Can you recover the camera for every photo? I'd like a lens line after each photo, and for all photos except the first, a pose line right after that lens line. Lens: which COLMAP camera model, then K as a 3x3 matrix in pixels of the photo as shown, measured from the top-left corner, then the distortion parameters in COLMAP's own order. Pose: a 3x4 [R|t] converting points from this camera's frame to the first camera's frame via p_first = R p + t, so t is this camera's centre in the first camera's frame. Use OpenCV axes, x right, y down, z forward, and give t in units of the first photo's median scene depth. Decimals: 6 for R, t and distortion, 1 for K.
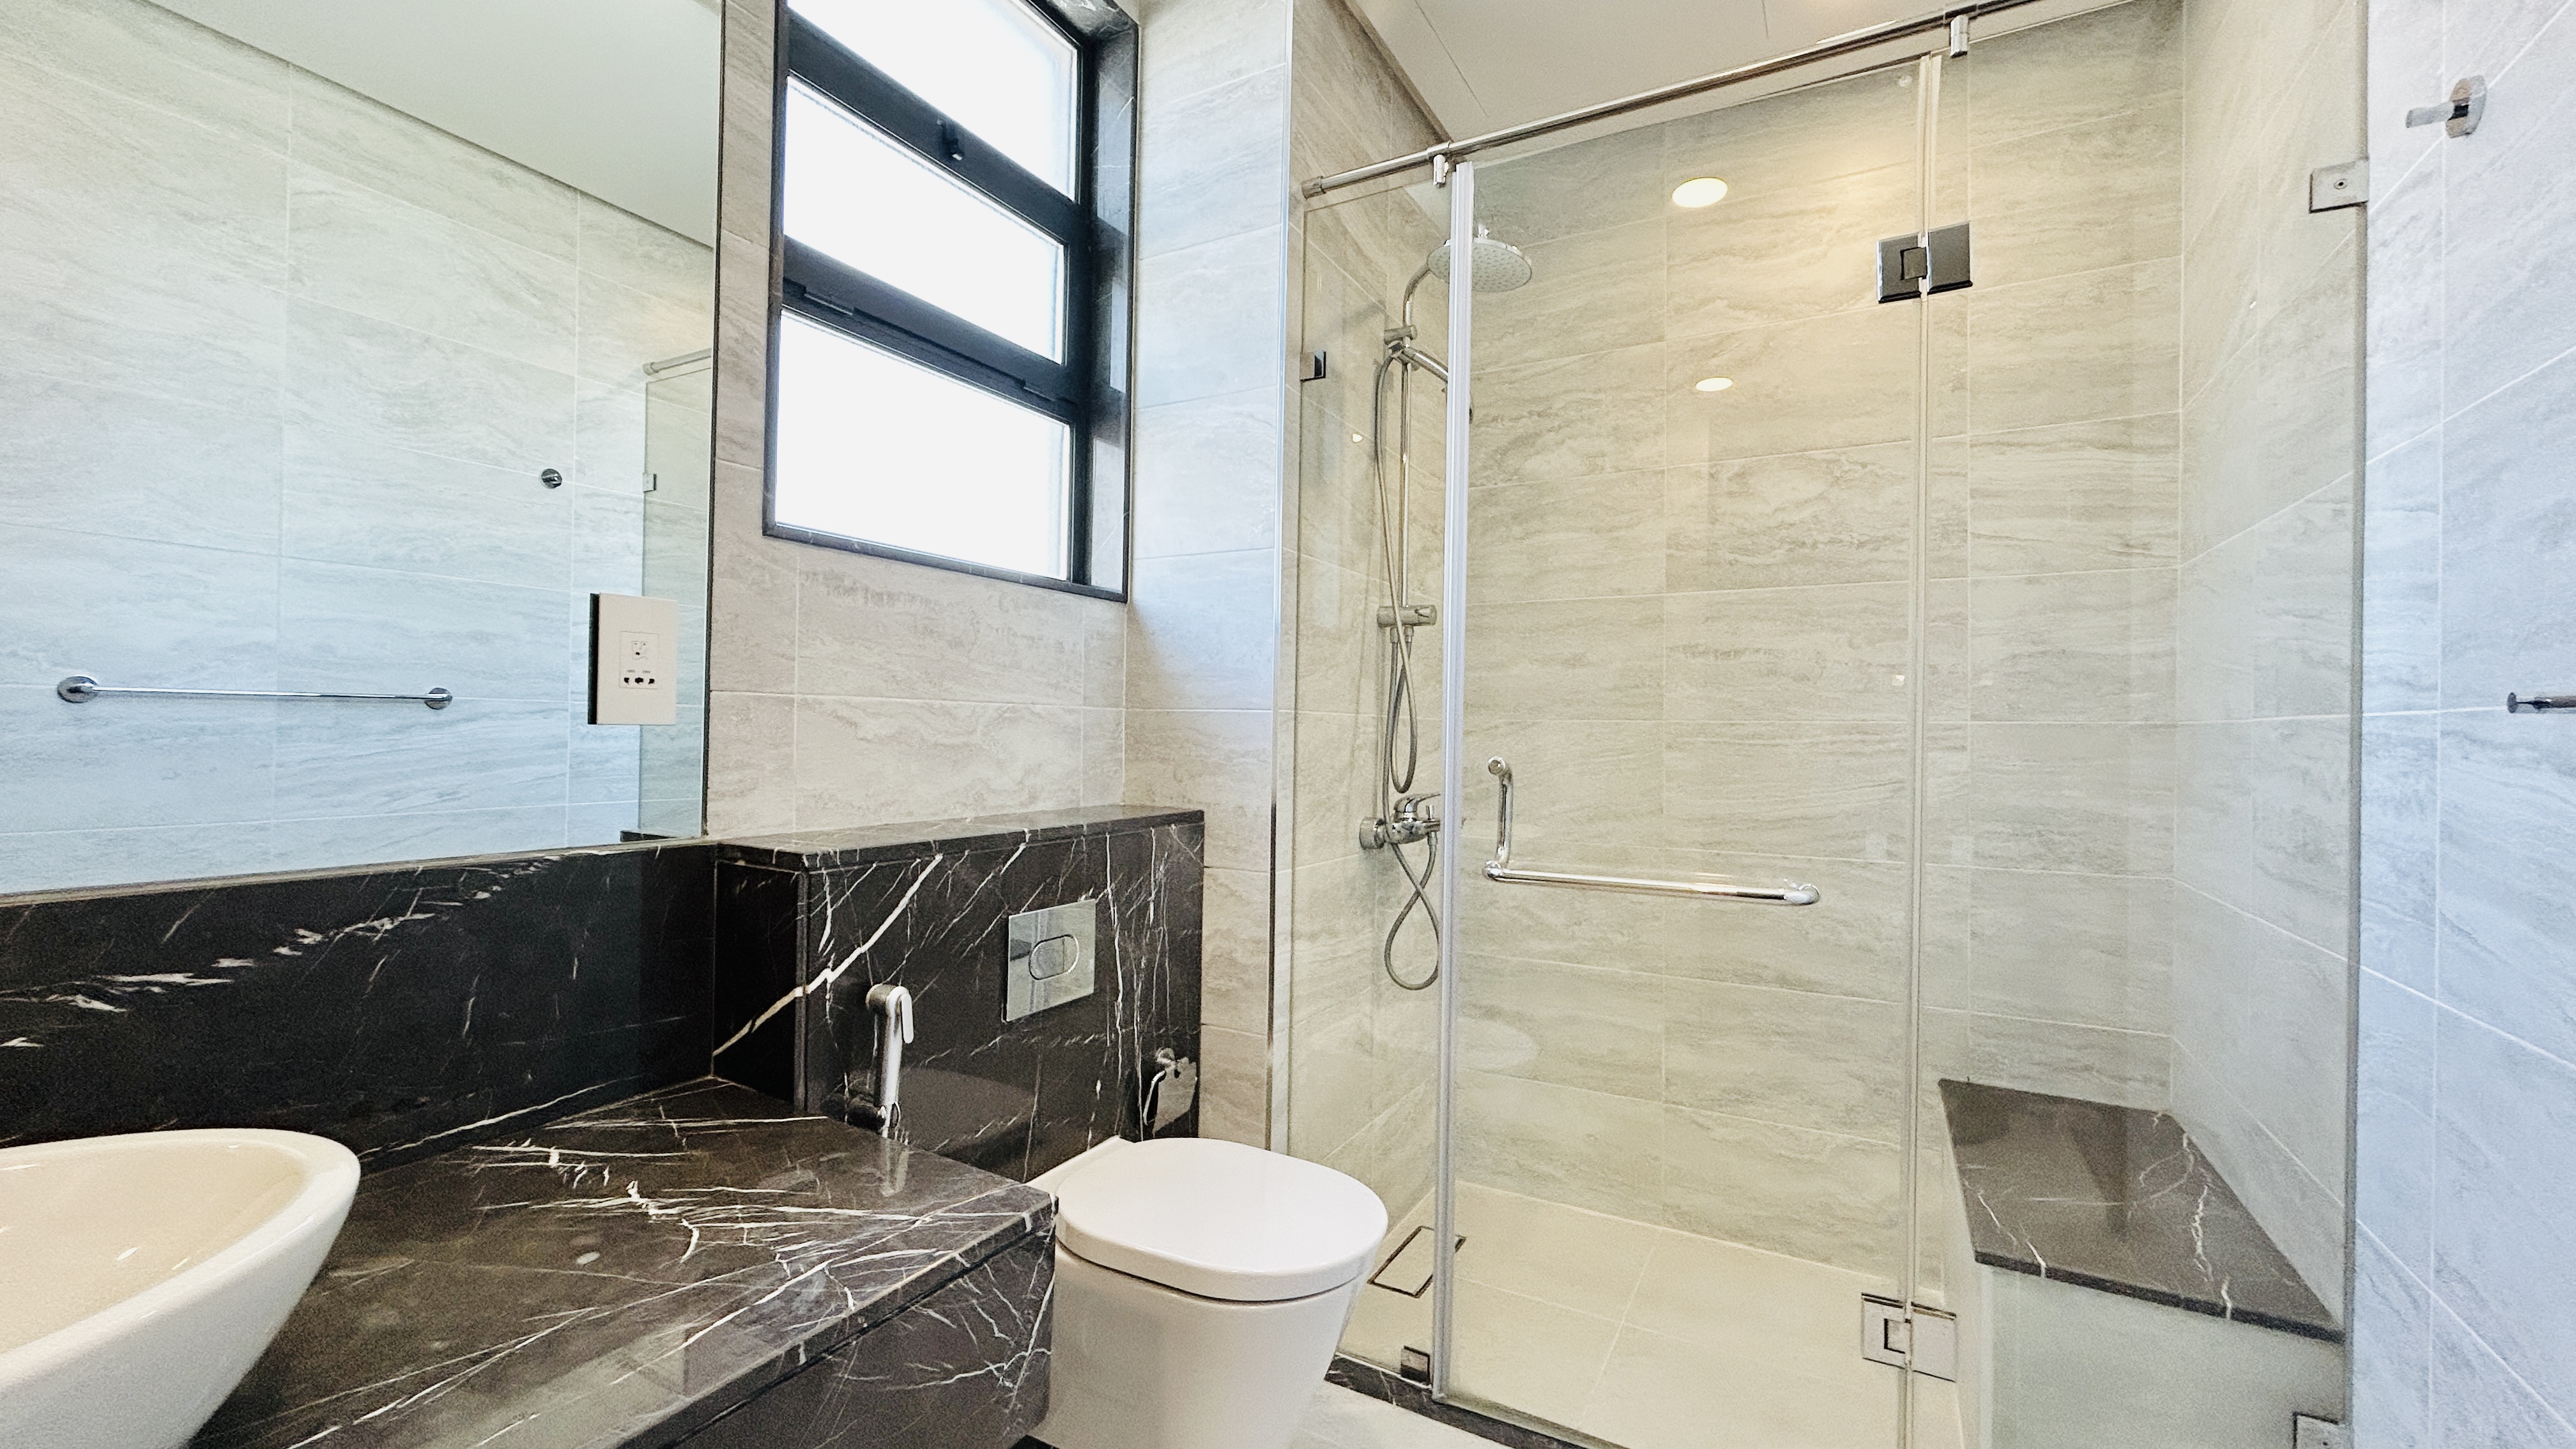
lens RADIAL K [[1041.9, 0, 1291.8], [0, 1041.9, 719.7], [0, 0, 1]] dist [0.000811, 0.000342]
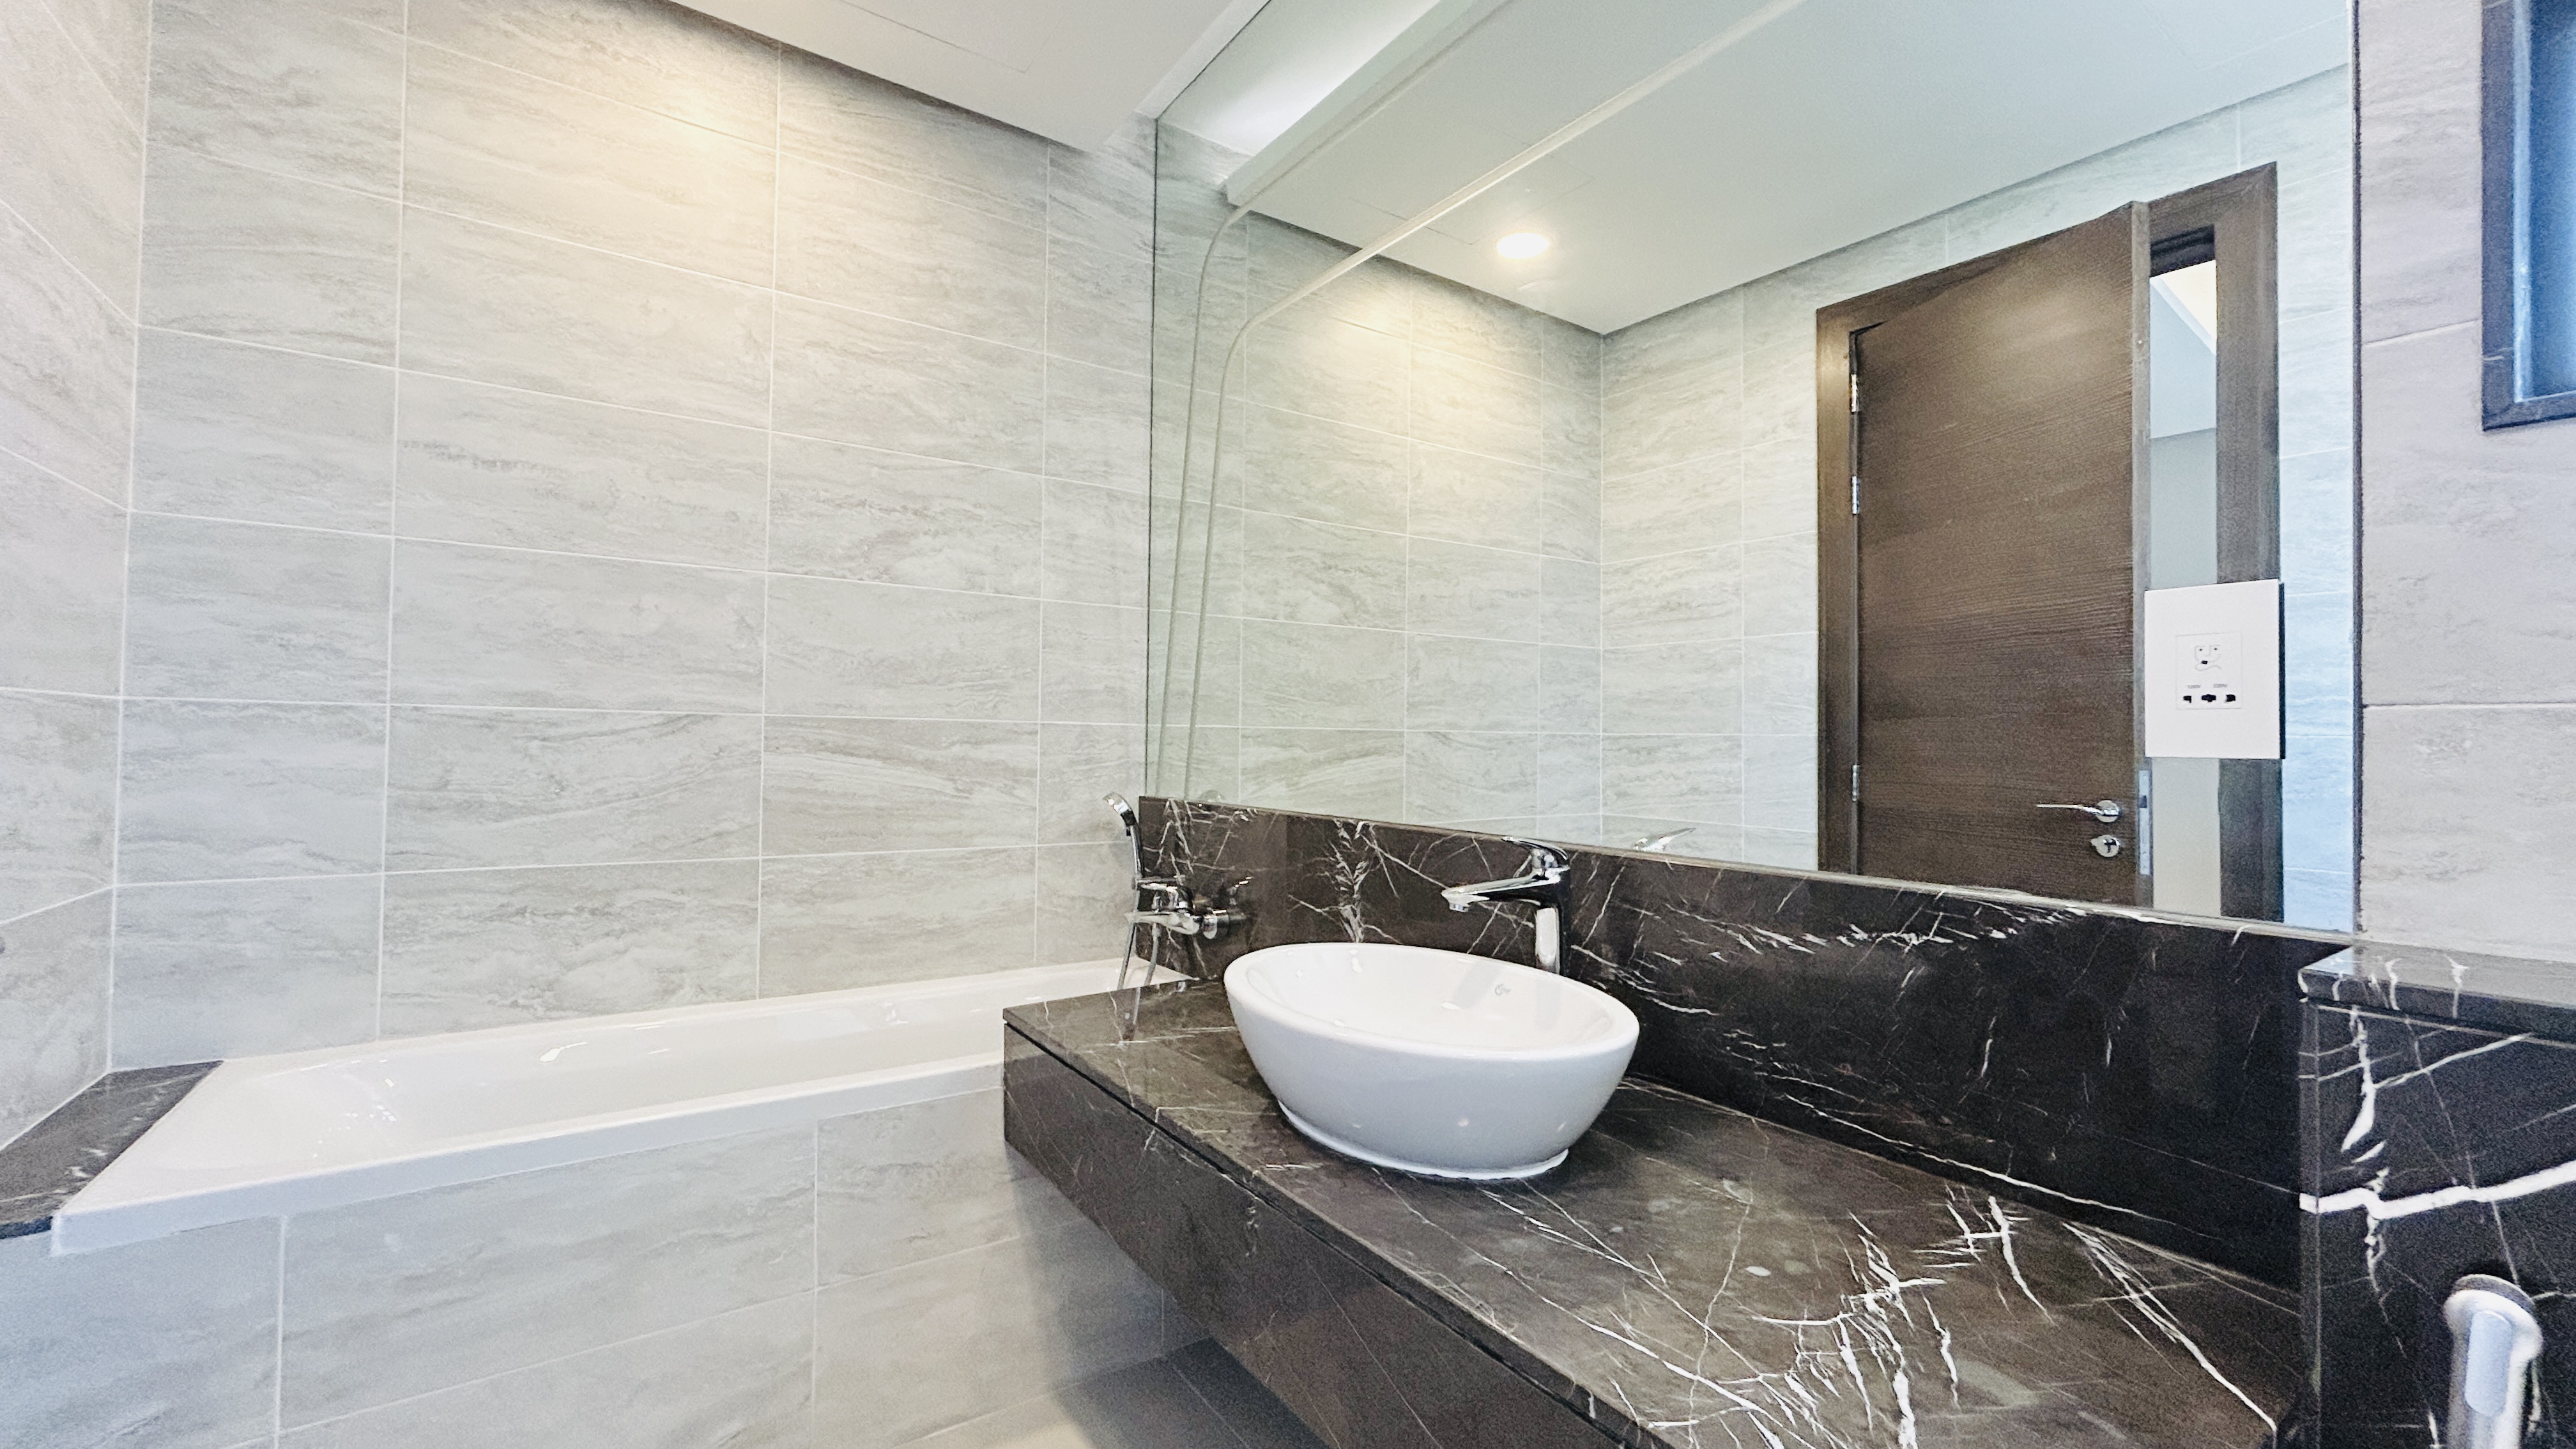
lens RADIAL K [[1041.9, 0, 1293.1], [0, 1041.9, 728.3], [0, 0, 1]] dist [0.000811, 0.000342]
pose [[-0.448325, -0.037434, -0.893086, 0.383622], [-0.015976, 0.999299, -0.033866, 0.022544], [0.893728, -0.000915, -0.448609, 0.874524]]
